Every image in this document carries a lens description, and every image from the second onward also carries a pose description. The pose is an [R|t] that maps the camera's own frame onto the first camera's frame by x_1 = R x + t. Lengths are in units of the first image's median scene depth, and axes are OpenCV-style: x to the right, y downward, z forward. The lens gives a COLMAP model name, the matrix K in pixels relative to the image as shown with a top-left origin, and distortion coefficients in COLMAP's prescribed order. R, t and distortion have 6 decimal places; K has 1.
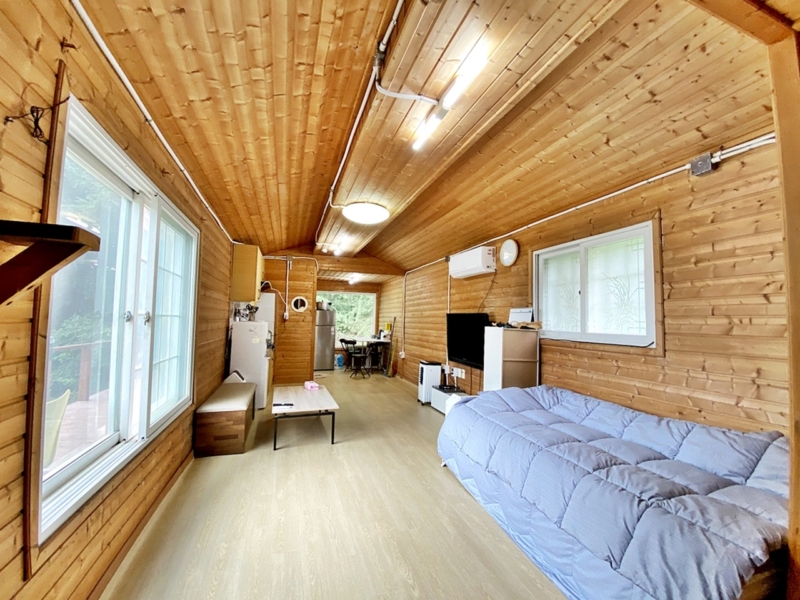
lens RADIAL K [[323.8, 0, 400.0], [0, 323.8, 300.0], [0, 0, 1]] dist [-0.000431, -0.000133]
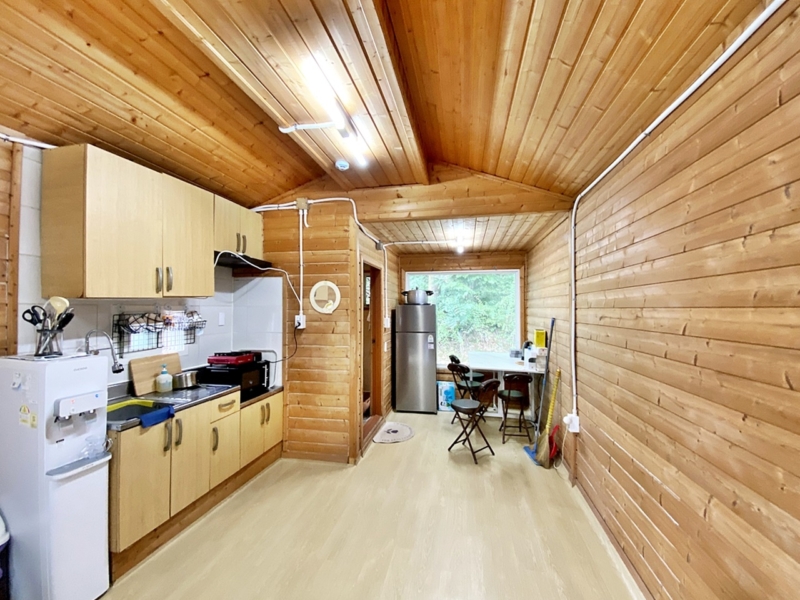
lens RADIAL K [[323.8, 0, 400.0], [0, 323.8, 300.0], [0, 0, 1]] dist [-0.000431, -0.000133]
pose [[0.863705, -0.028526, -0.503190, 0.024028], [0.046343, 0.998662, 0.022932, 0.009659], [0.501863, -0.043126, 0.863871, 0.517462]]
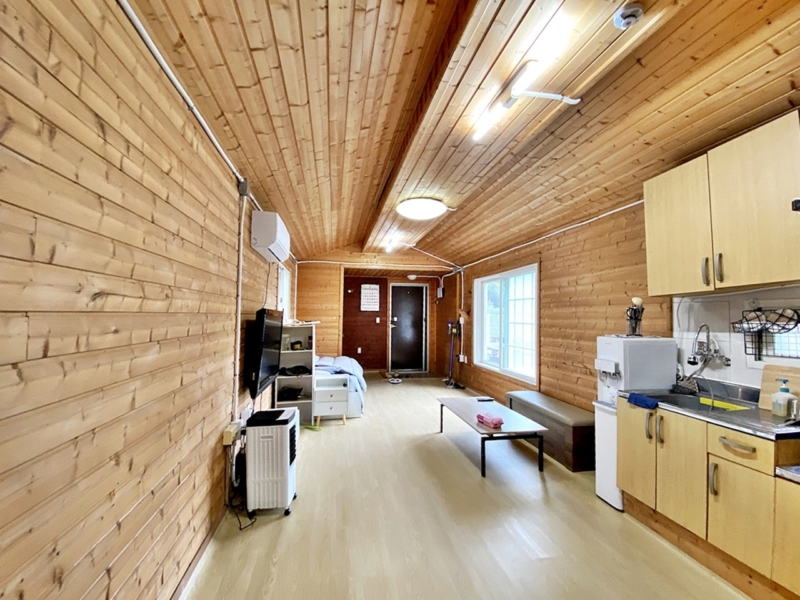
lens RADIAL K [[323.8, 0, 400.0], [0, 323.8, 300.0], [0, 0, 1]] dist [-0.000431, -0.000133]
pose [[-0.990739, -0.024258, 0.133597, -0.087122], [-0.039275, 0.993050, -0.110945, 0.046865], [-0.129977, -0.115164, -0.984806, 0.910119]]
